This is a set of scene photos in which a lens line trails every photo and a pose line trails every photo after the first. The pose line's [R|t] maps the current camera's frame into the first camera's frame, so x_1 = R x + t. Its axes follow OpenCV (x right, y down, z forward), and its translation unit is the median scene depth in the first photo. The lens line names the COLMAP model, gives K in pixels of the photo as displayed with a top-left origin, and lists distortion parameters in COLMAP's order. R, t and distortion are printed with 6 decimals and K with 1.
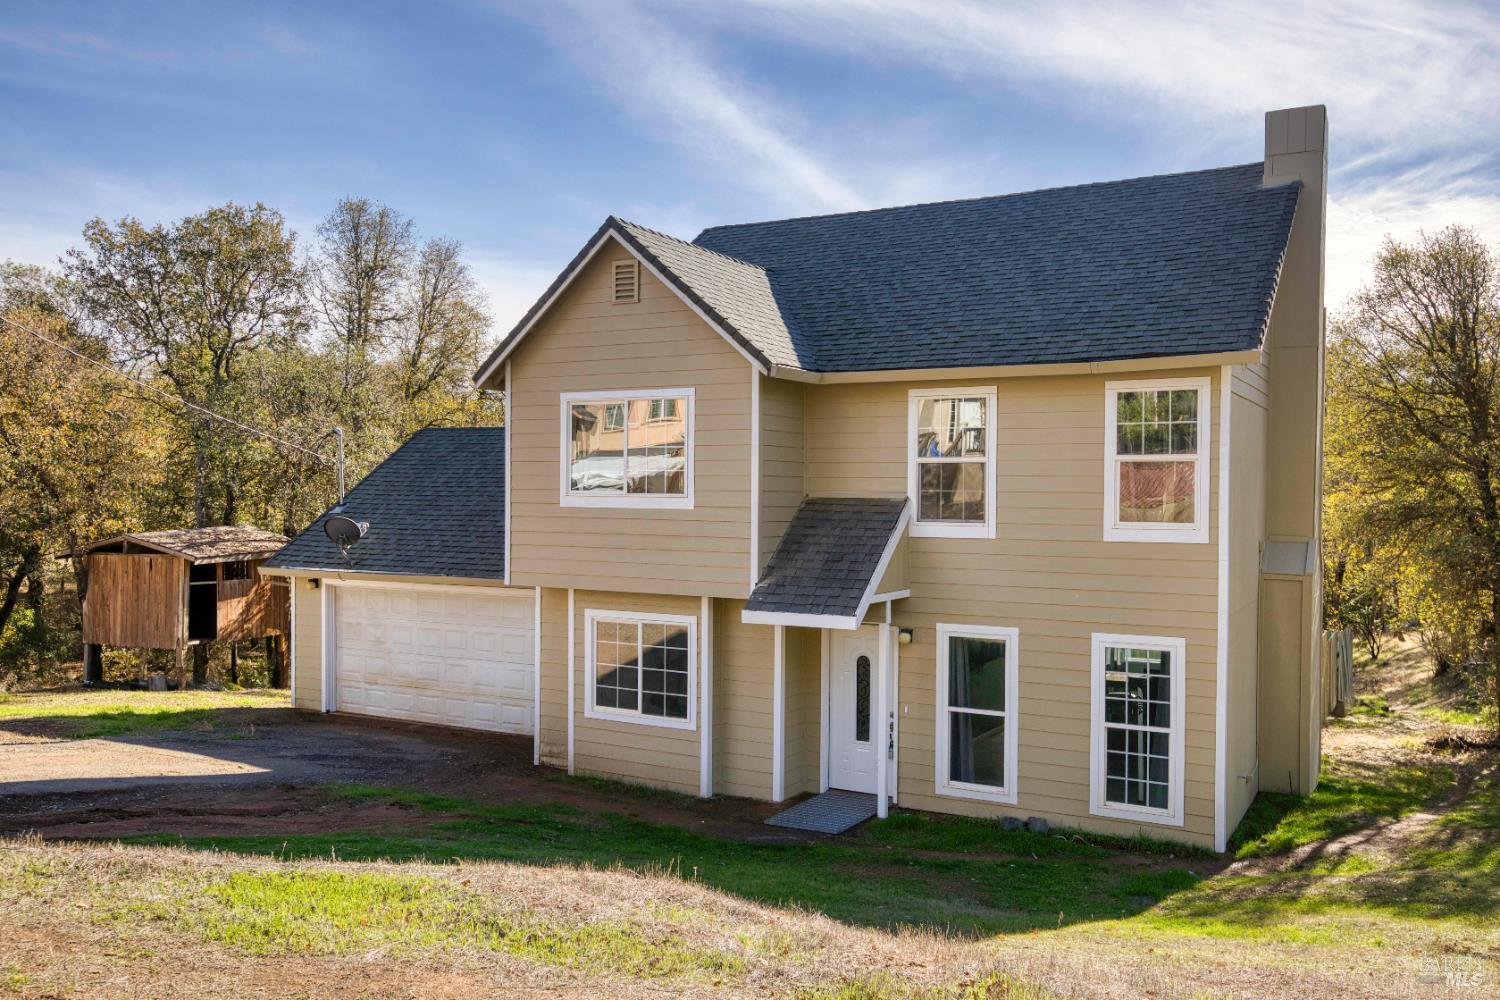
lens RADIAL K [[1204.8, 0, 748.7], [0, 1204.8, 505.1], [0, 0, 1]] dist [0.008152, 0.008522]
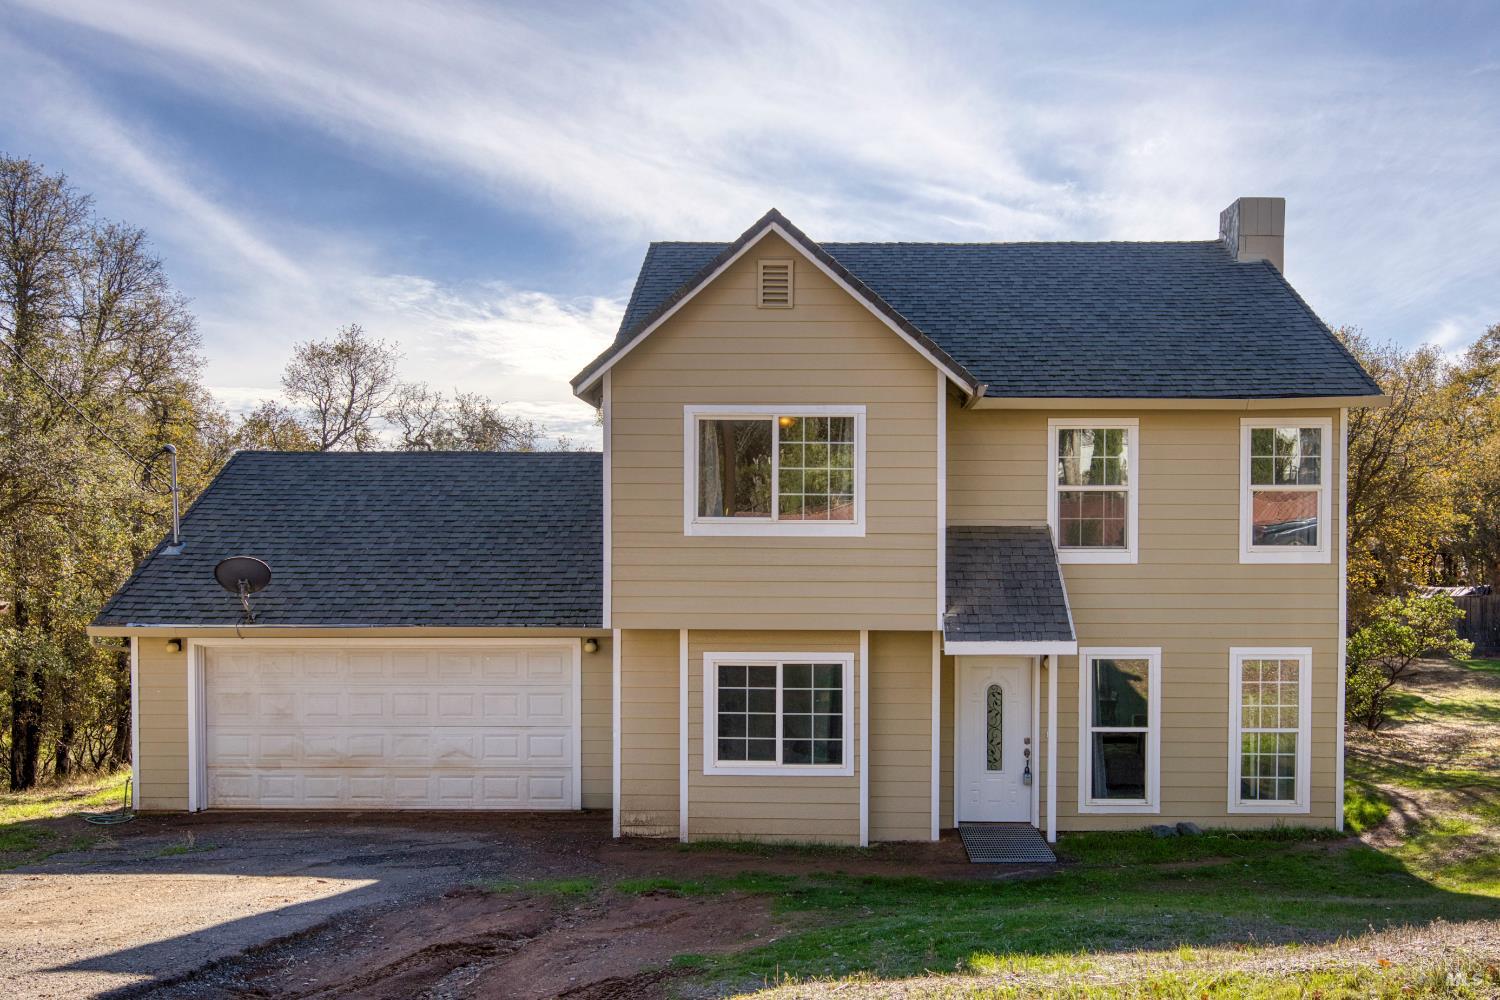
lens RADIAL K [[1160.2, 0, 784.2], [0, 1160.2, 558.9], [0, 0, 1]] dist [-0.007447, -0.003228]
pose [[0.882524, -0.007715, 0.470203, -0.496509], [0.009628, 0.999952, -0.001665, 0.020613], [-0.470168, 0.005996, 0.882557, 0.230607]]
